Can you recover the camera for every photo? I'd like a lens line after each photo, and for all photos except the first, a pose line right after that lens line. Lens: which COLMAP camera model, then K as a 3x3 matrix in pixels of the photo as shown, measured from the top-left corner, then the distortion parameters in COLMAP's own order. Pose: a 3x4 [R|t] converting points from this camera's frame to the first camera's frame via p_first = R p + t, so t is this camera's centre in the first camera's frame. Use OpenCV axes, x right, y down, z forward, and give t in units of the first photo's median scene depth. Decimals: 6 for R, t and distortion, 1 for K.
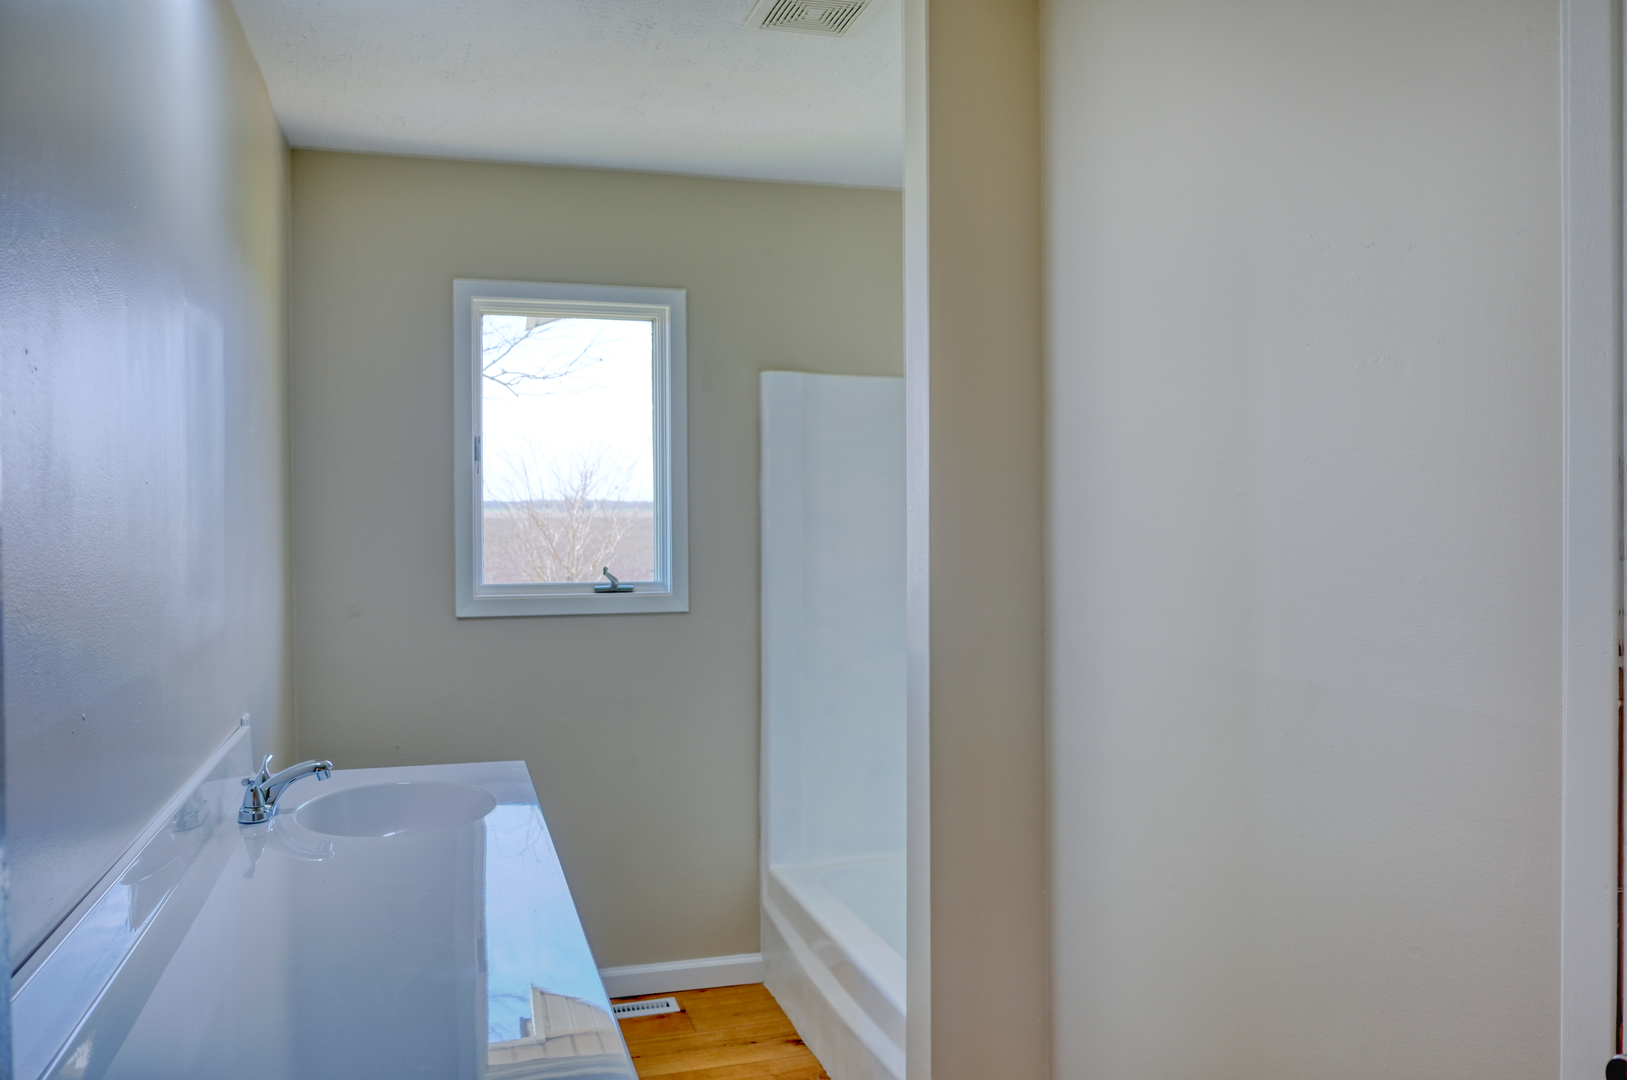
lens RADIAL K [[1266.9, 0, 818.3], [0, 1266.9, 547.4], [0, 0, 1]] dist [-0.053527, 0.046031]
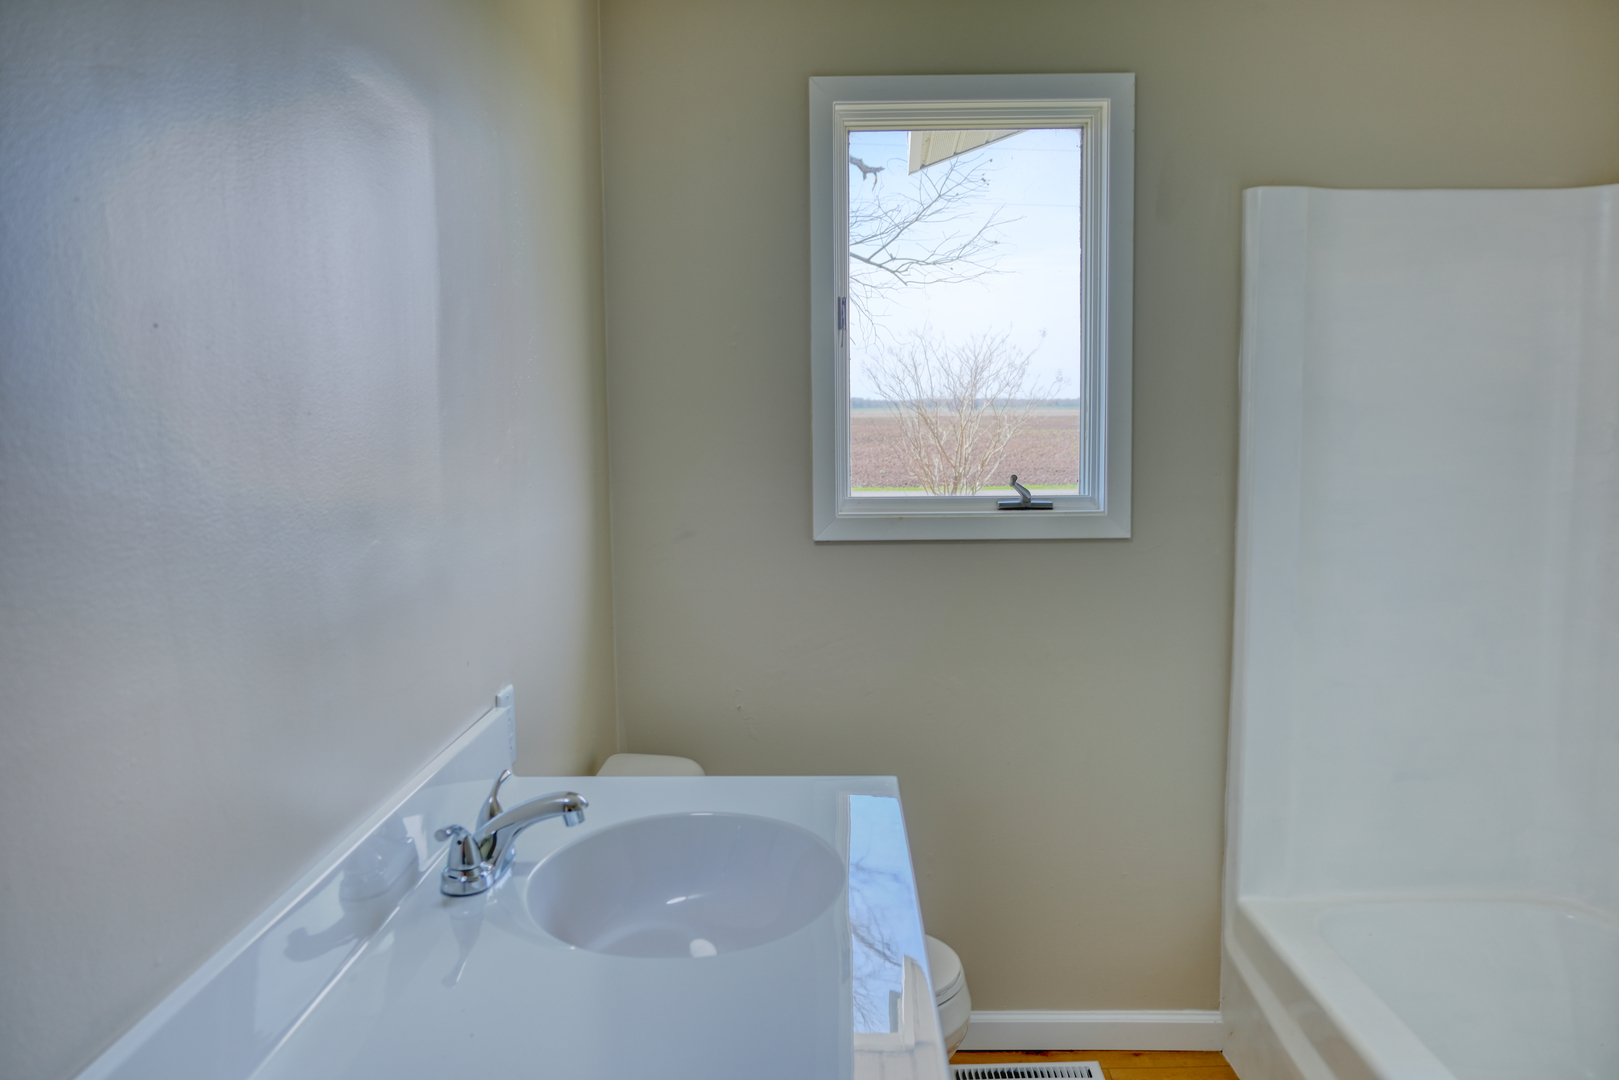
lens RADIAL K [[1260.7, 0, 791.2], [0, 1260.7, 542.3], [0, 0, 1]] dist [-0.053527, 0.046031]
pose [[0.948342, 0.021488, -0.316523, -0.060148], [0.001842, 0.997314, 0.073226, 0.001036], [0.317246, -0.070026, 0.945754, 0.274489]]
